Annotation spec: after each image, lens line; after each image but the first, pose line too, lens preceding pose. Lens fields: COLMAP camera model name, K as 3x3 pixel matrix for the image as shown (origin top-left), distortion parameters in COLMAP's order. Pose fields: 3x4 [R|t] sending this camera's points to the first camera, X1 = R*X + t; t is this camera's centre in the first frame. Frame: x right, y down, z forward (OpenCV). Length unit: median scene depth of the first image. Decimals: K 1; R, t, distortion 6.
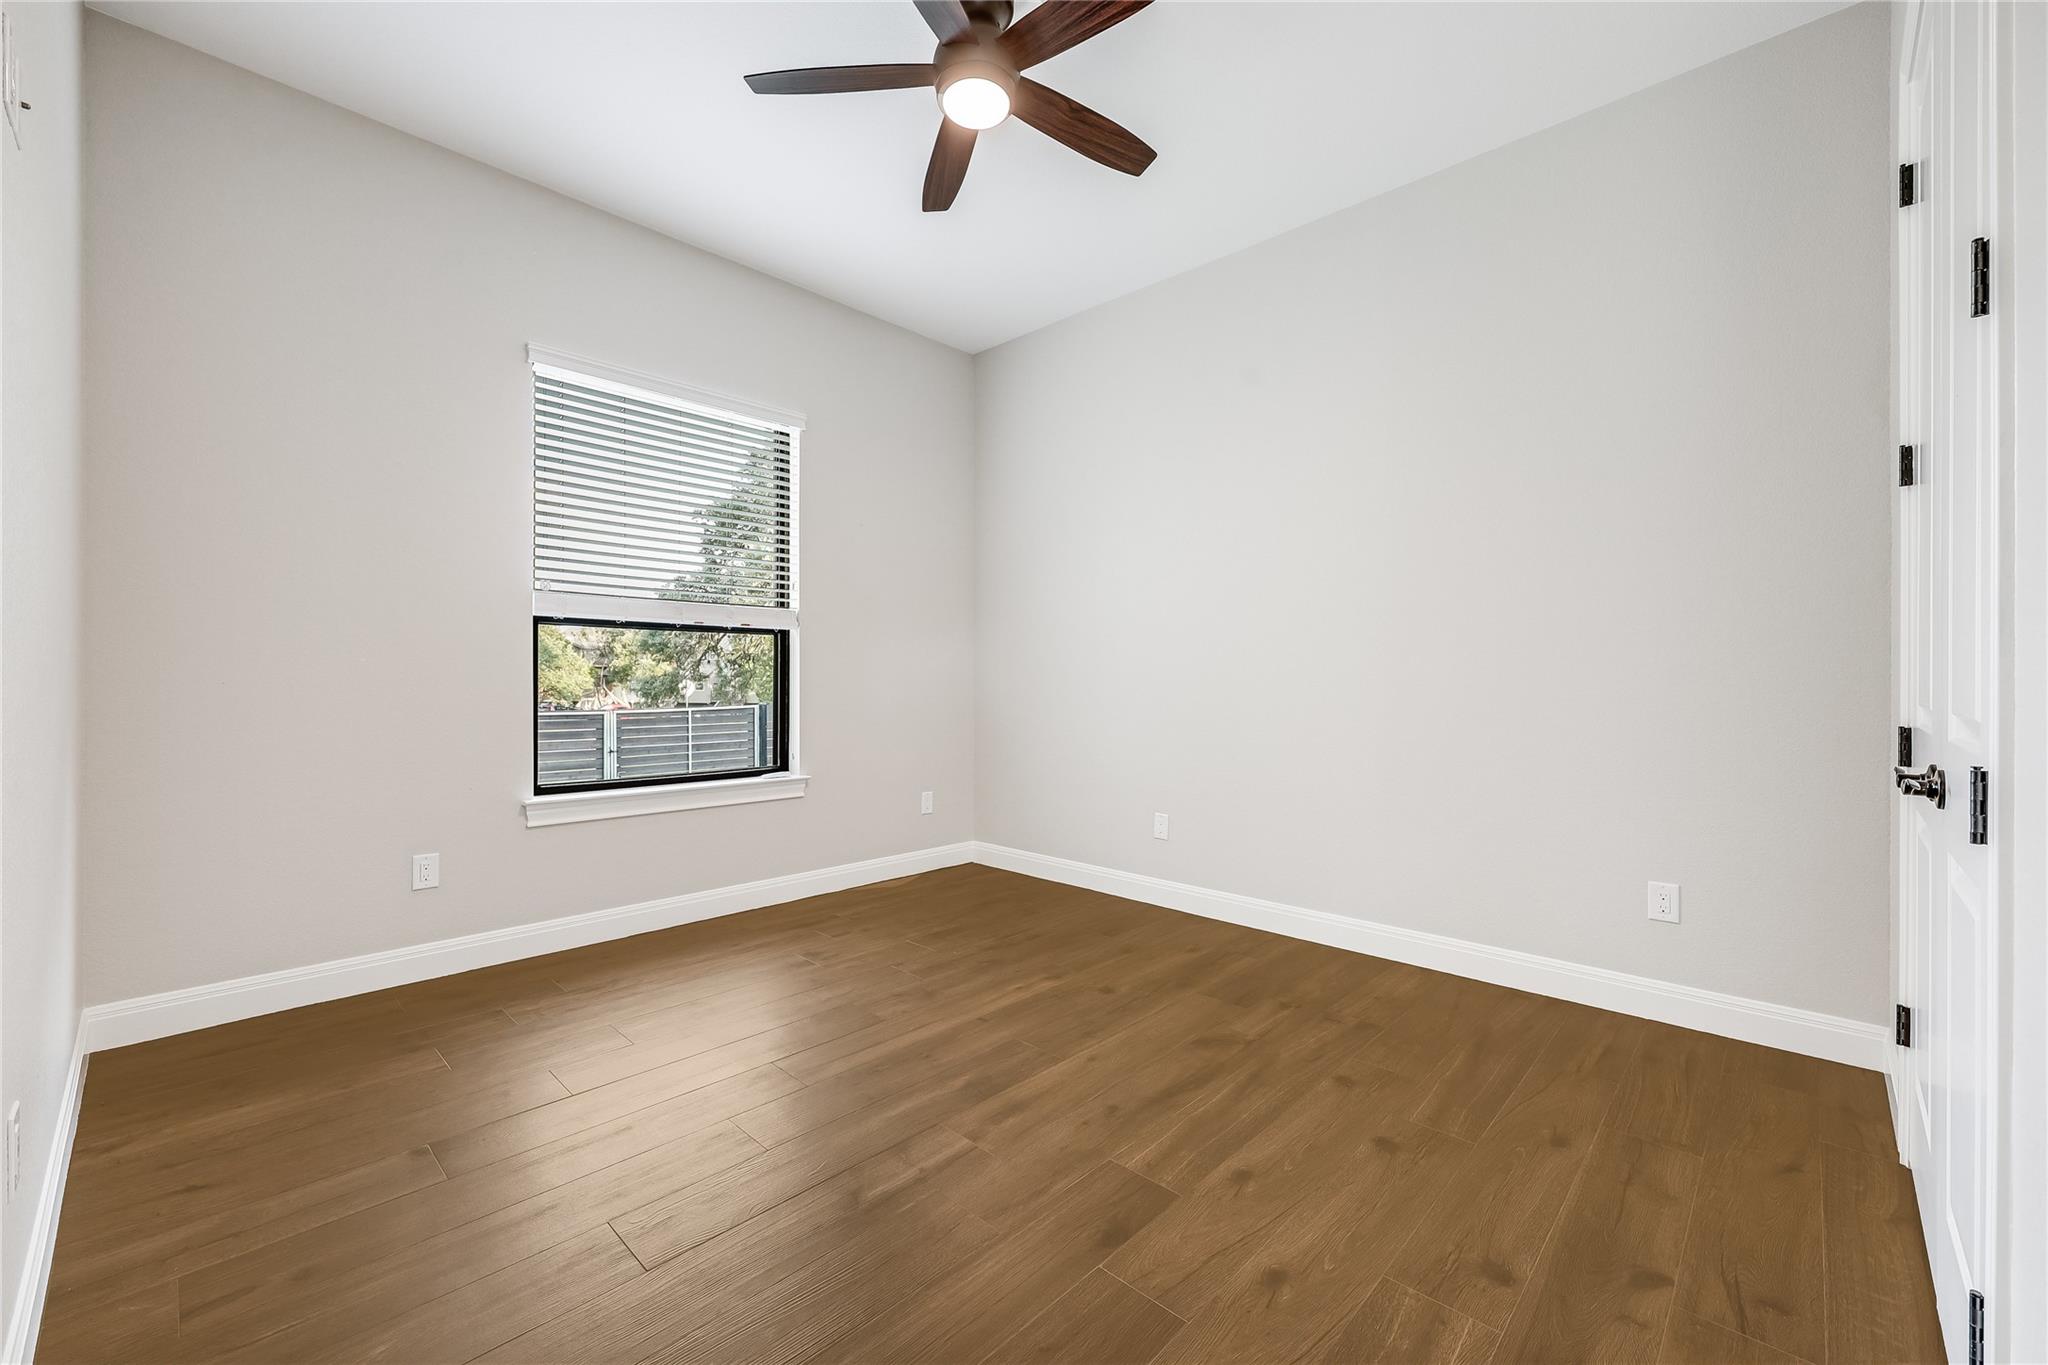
lens RADIAL K [[831.8, 0, 1024.0], [0, 831.8, 682.5], [0, 0, 1]] dist [-0.001693, -0.000468]
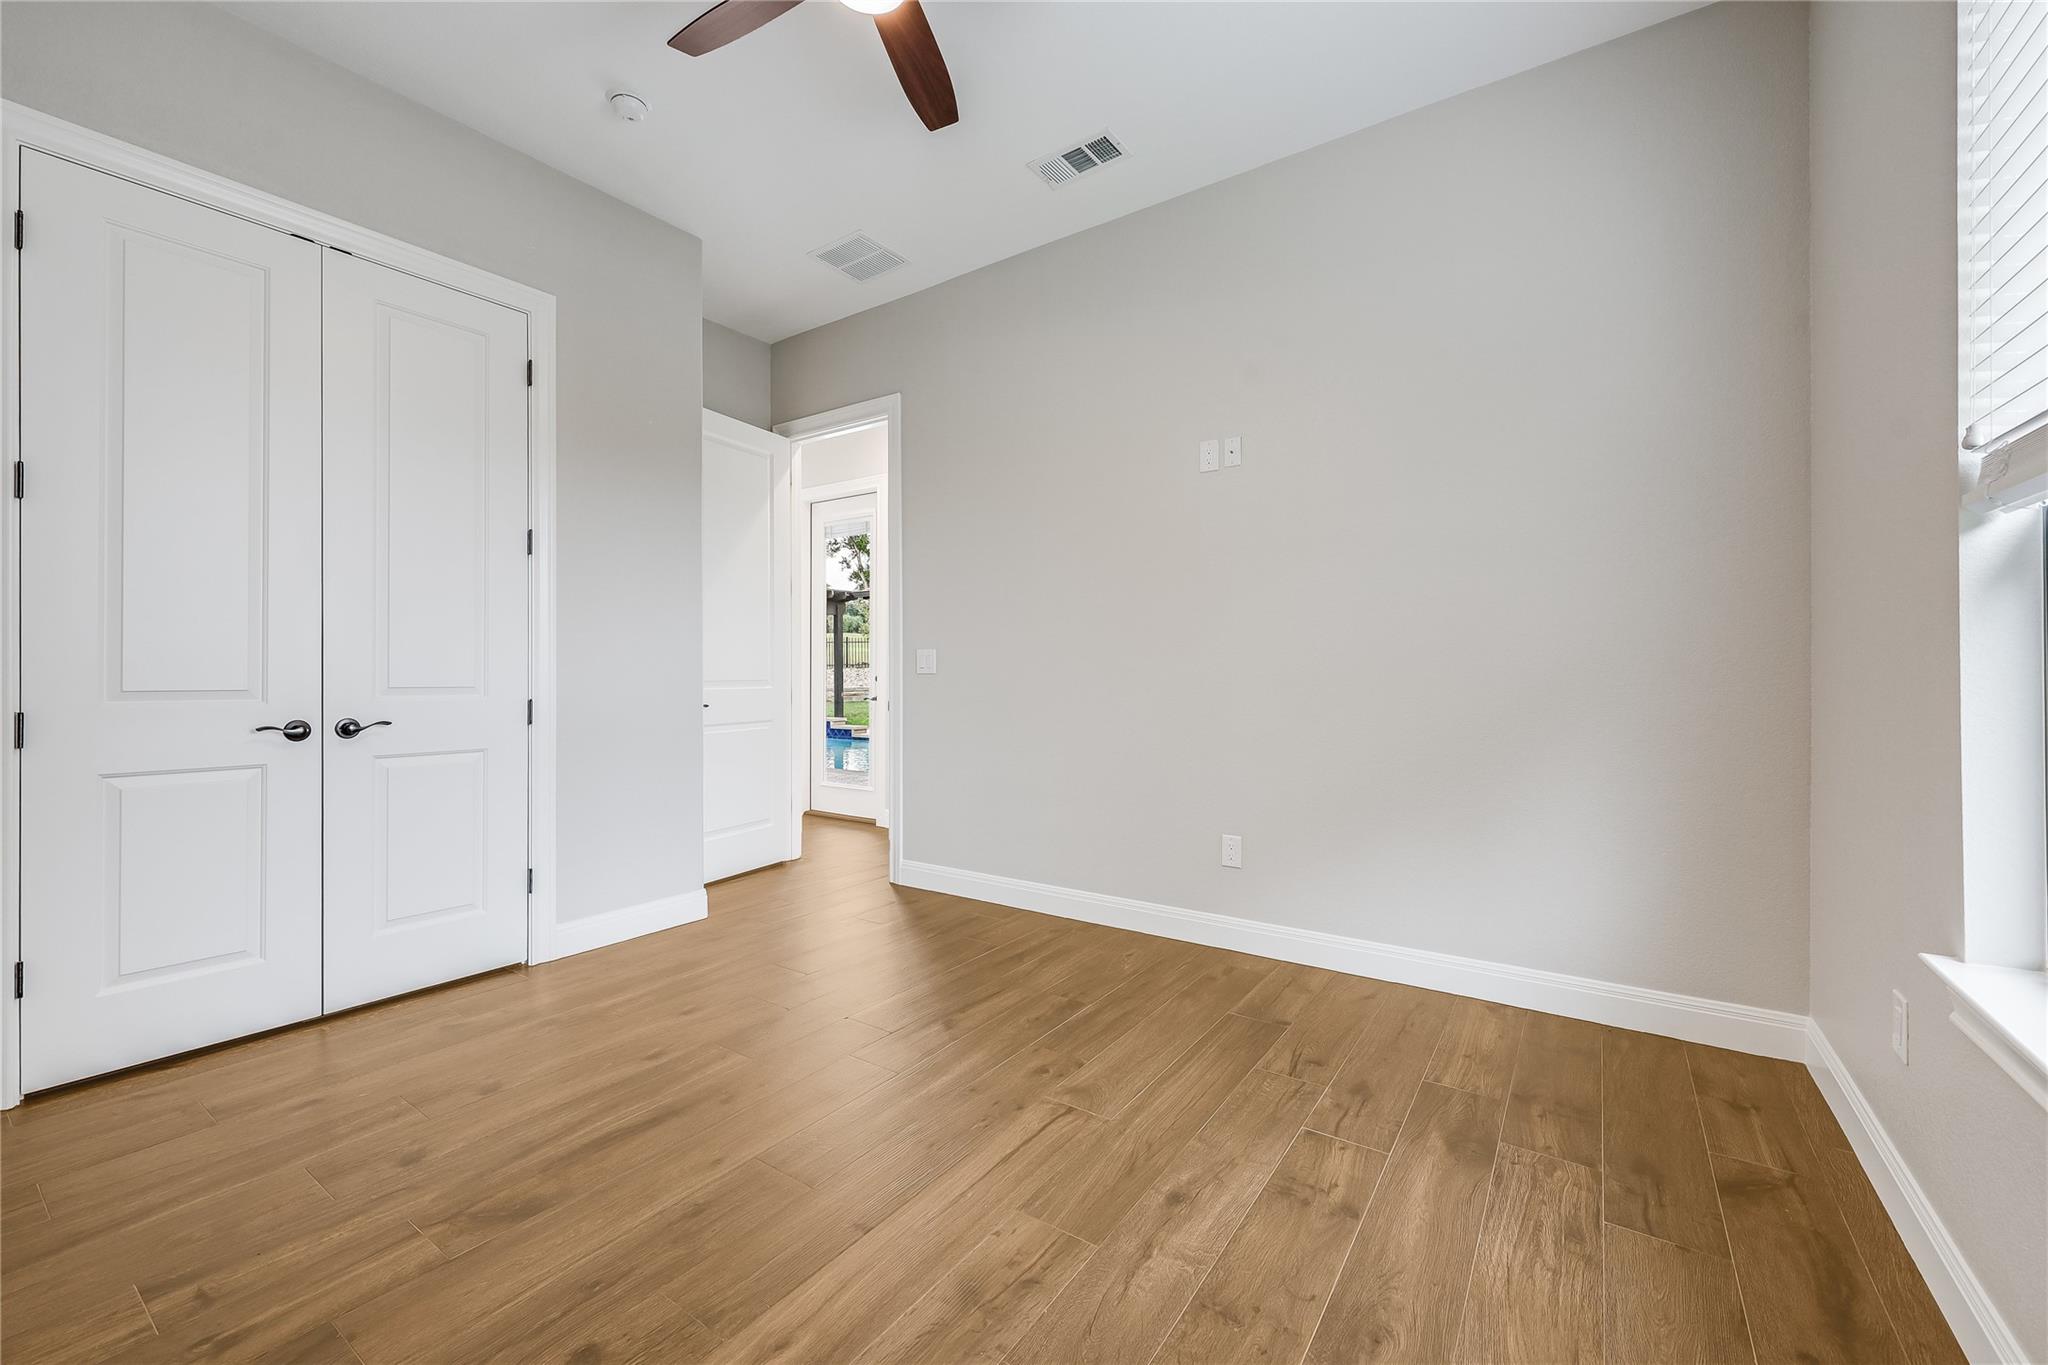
lens RADIAL K [[831.8, 0, 1024.0], [0, 831.8, 682.5], [0, 0, 1]] dist [-0.001693, -0.000468]
pose [[-0.987874, -0.001382, -0.155254, -0.084862], [-0.003310, 0.999921, 0.012161, -0.003740], [0.155225, 0.012527, -0.987800, 1.897294]]
